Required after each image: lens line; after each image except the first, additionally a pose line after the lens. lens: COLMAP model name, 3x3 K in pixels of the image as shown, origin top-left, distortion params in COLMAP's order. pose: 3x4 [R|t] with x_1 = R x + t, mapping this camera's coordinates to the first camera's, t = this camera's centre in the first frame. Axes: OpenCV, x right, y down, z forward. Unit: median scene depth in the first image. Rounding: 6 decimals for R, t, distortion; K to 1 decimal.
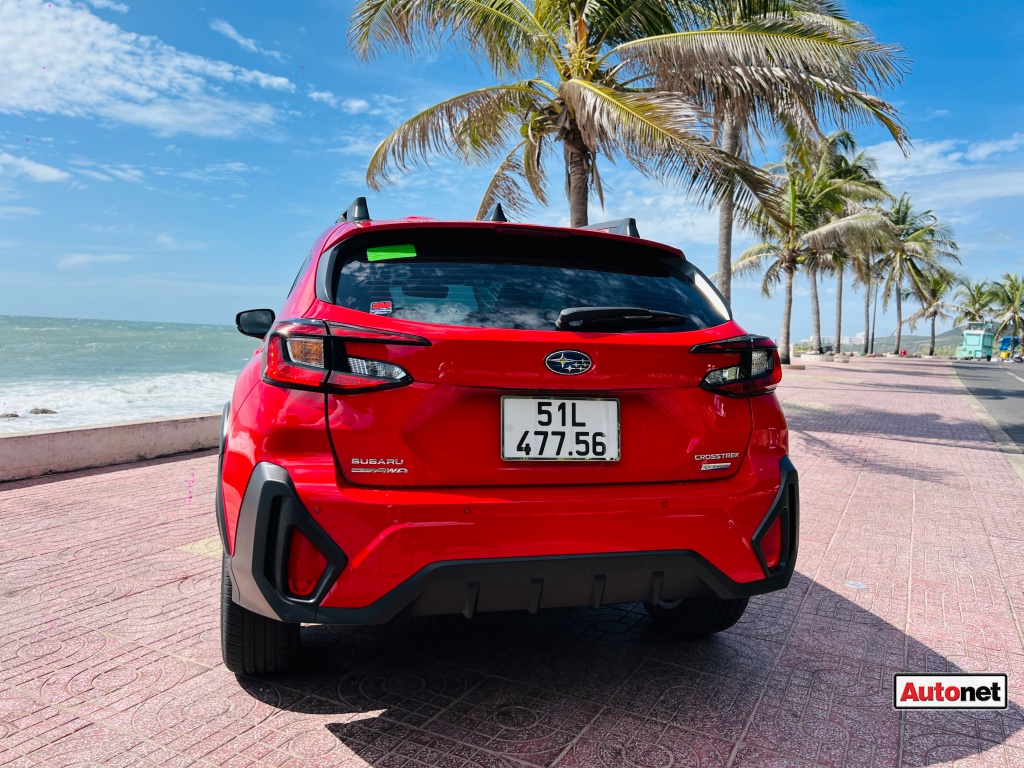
lens RADIAL K [[796.6, 0, 522.1], [0, 796.6, 388.2], [0, 0, 1]] dist [0.042212, -0.052762]
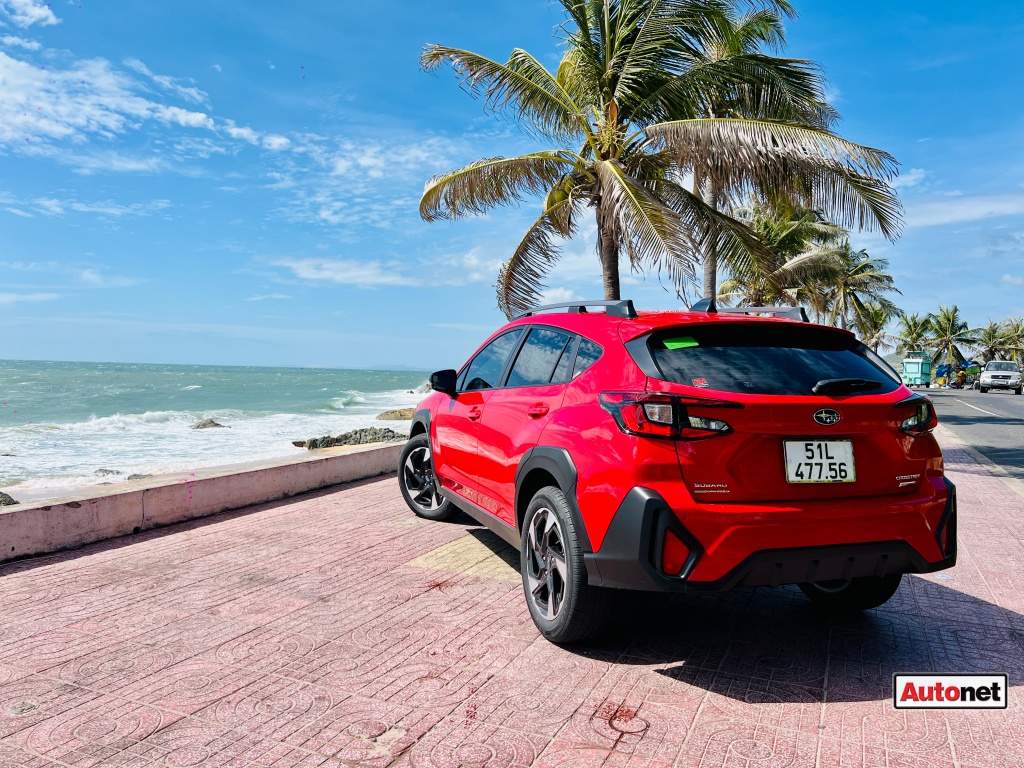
lens RADIAL K [[794.7, 0, 512.0], [0, 794.7, 384.0], [0, 0, 1]] dist [0.044315, -0.059636]
pose [[0.998277, -0.018417, 0.055717, -0.430202], [0.021012, 0.998704, -0.046347, -0.025540], [-0.054791, 0.047438, 0.997370, -0.335580]]
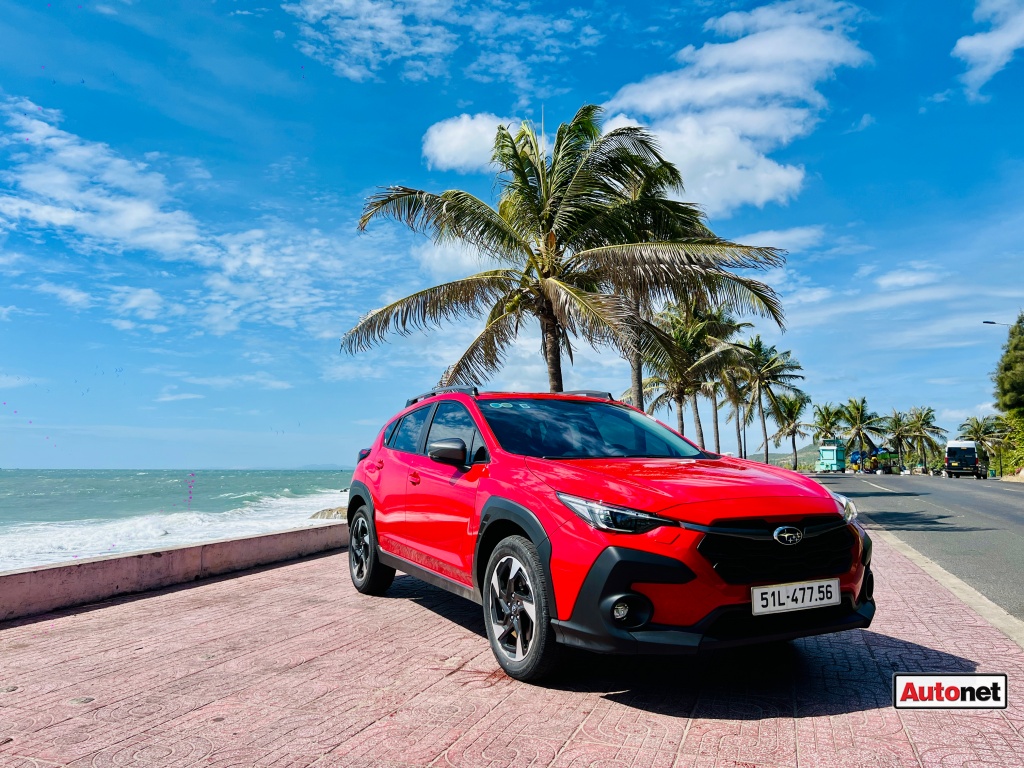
lens RADIAL K [[796.6, 0, 522.1], [0, 796.6, 388.2], [0, 0, 1]] dist [0.042212, -0.052762]
pose [[0.987888, -0.029030, 0.152426, -0.602158], [0.053655, 0.985654, -0.160020, 0.087810], [-0.145594, 0.166260, 0.975274, -0.939200]]
